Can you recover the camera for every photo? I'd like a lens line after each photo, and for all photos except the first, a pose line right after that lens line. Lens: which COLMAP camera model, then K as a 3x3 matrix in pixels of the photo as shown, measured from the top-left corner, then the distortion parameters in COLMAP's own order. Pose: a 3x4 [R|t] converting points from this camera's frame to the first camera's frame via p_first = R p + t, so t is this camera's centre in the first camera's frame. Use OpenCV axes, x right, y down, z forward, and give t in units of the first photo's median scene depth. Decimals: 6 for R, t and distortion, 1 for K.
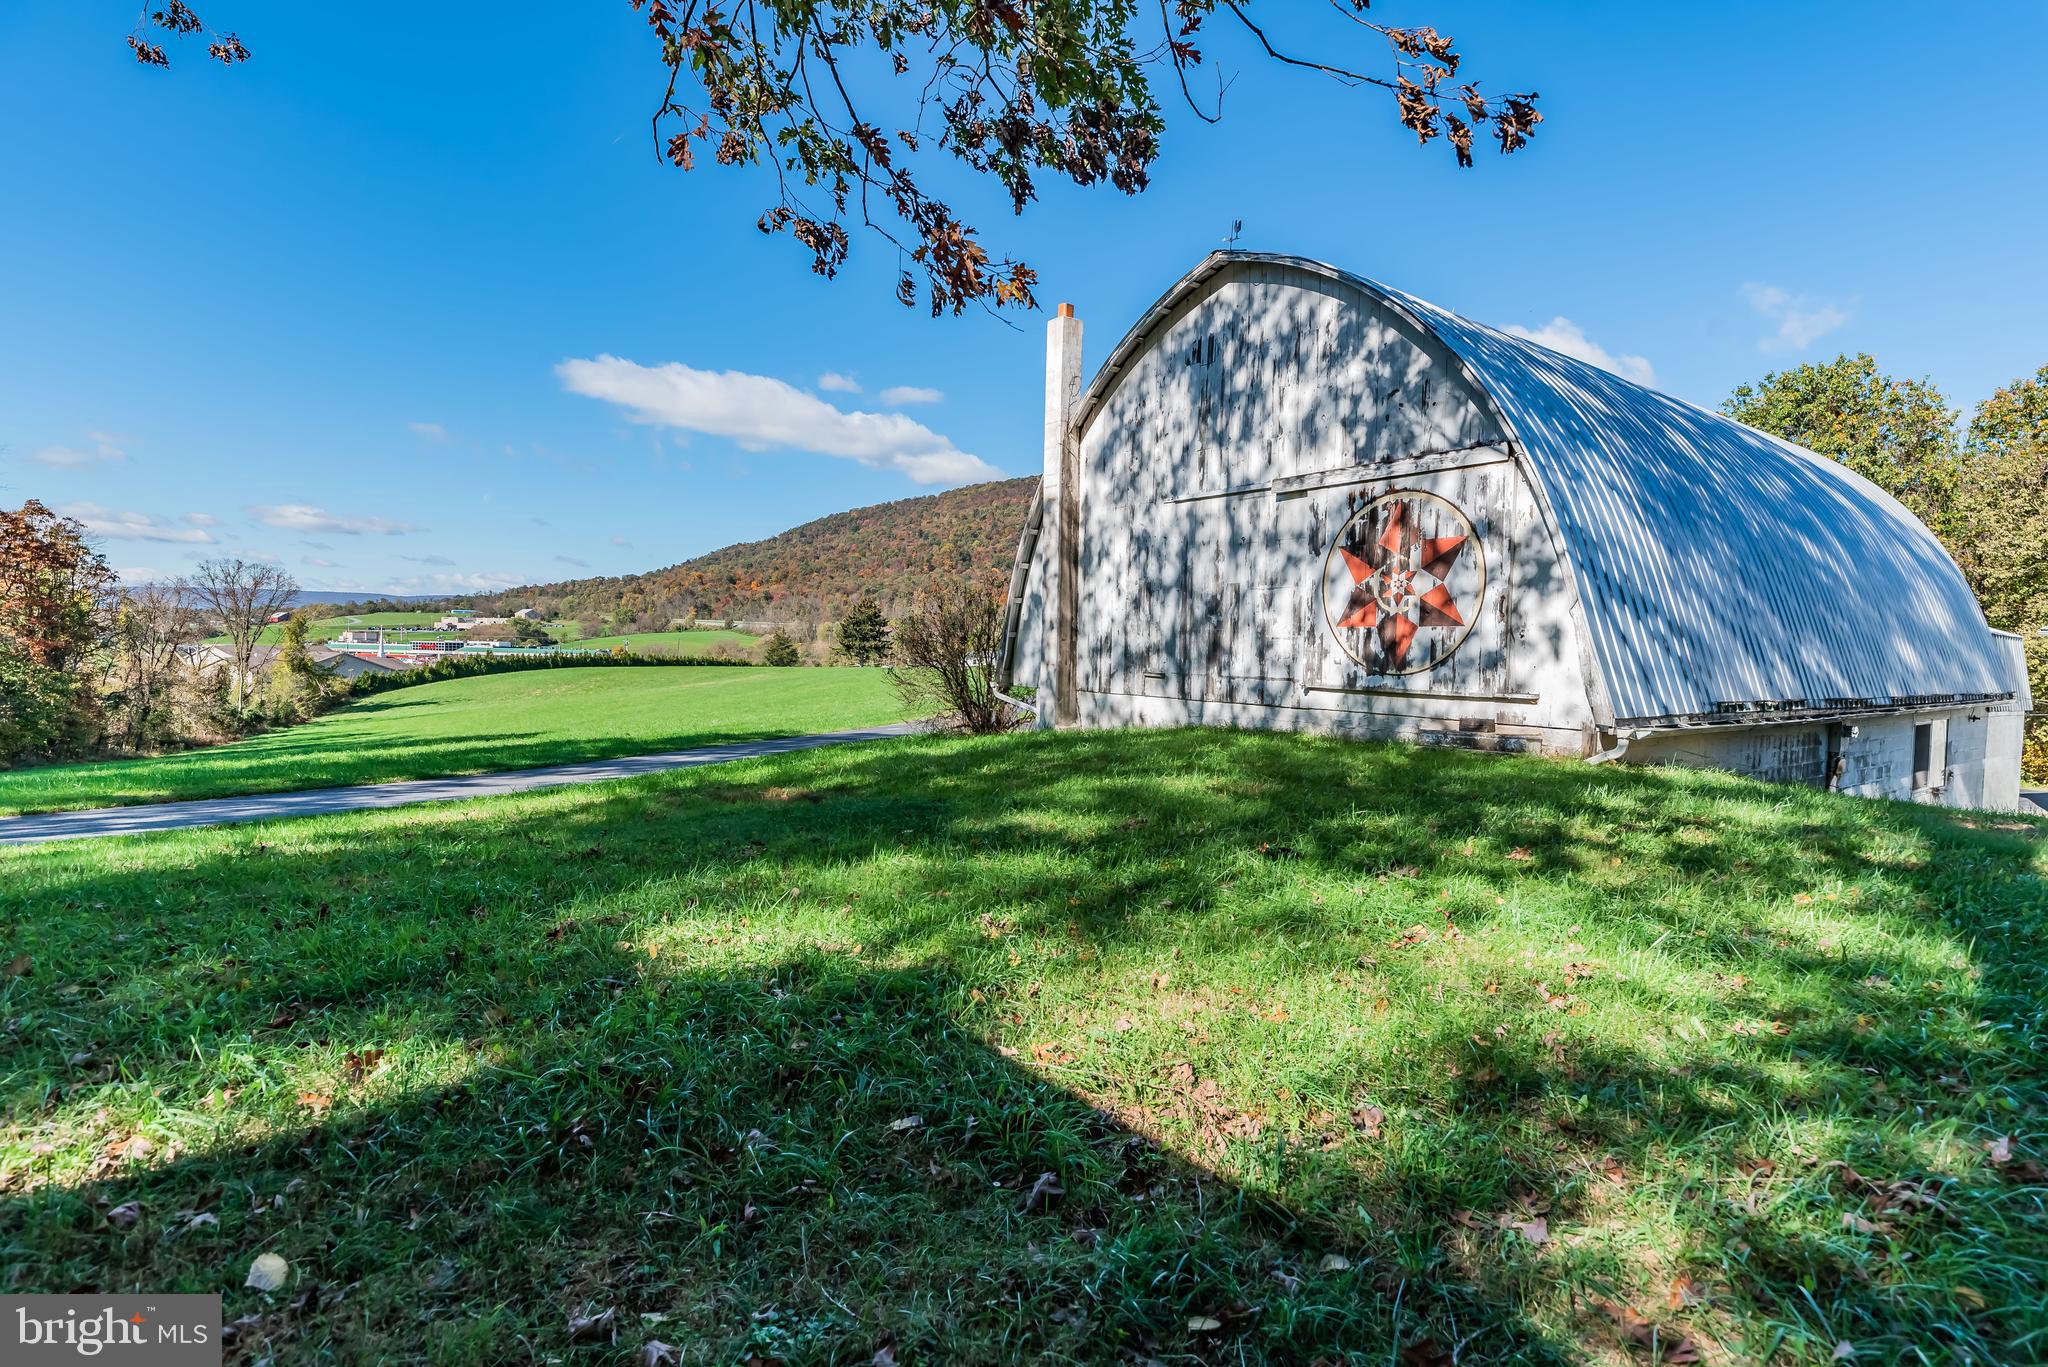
lens RADIAL K [[995.4, 0, 1020.4], [0, 995.4, 681.3], [0, 0, 1]] dist [-0.007924, 0.000188]
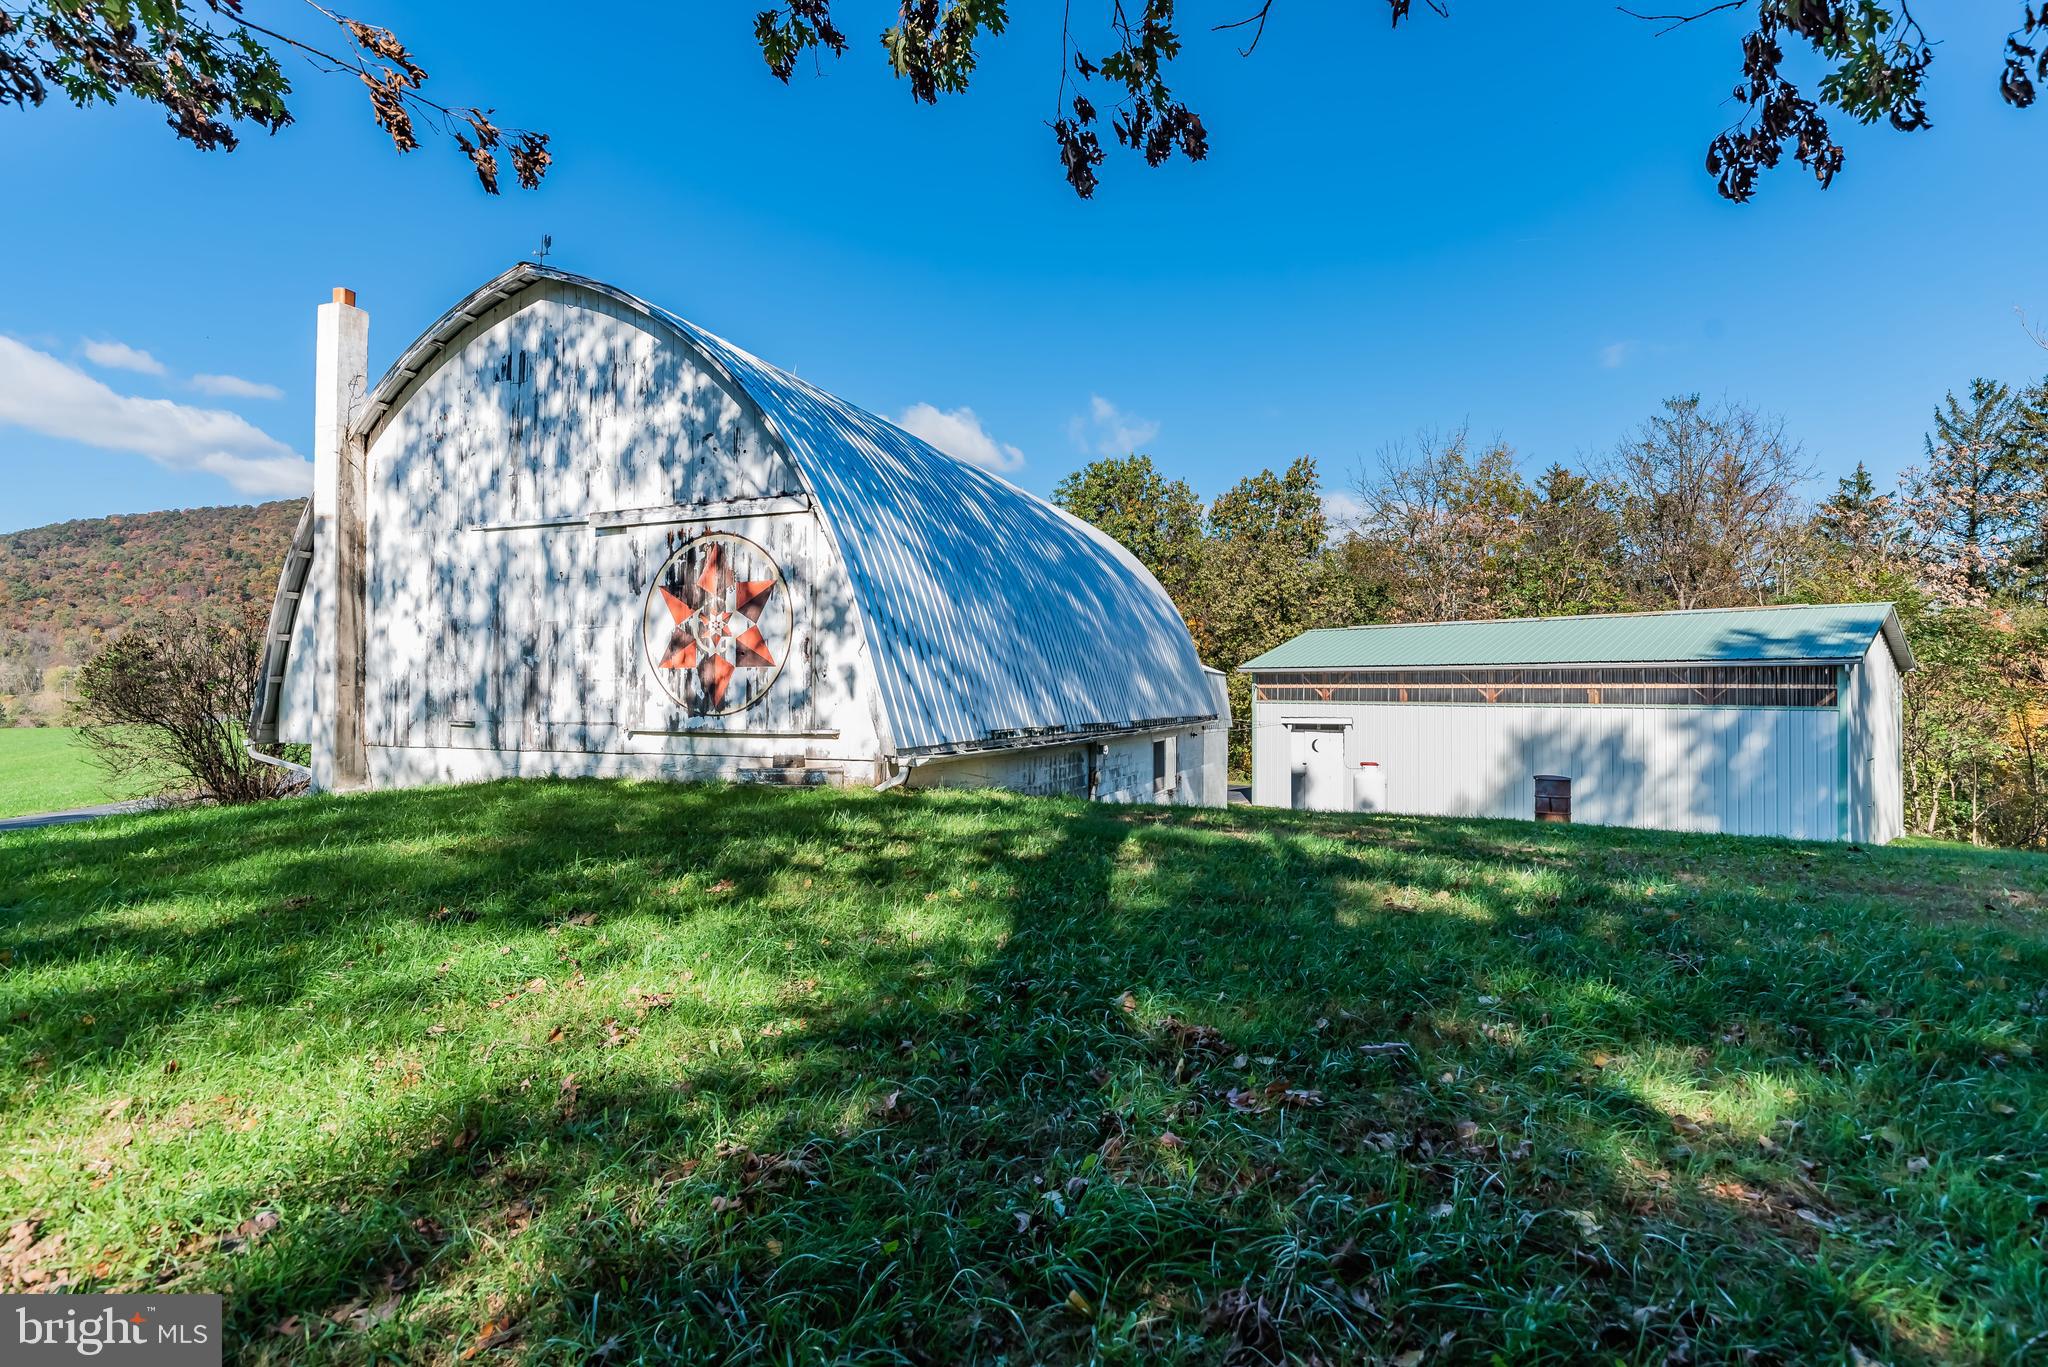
lens RADIAL K [[995.4, 0, 1060.7], [0, 995.4, 683.2], [0, 0, 1]] dist [-0.007924, 0.000188]
pose [[0.838523, -0.012434, 0.544725, 0.110822], [0.034720, 0.998927, -0.030643, 0.003425], [-0.543759, 0.044608, 0.838055, -0.028742]]
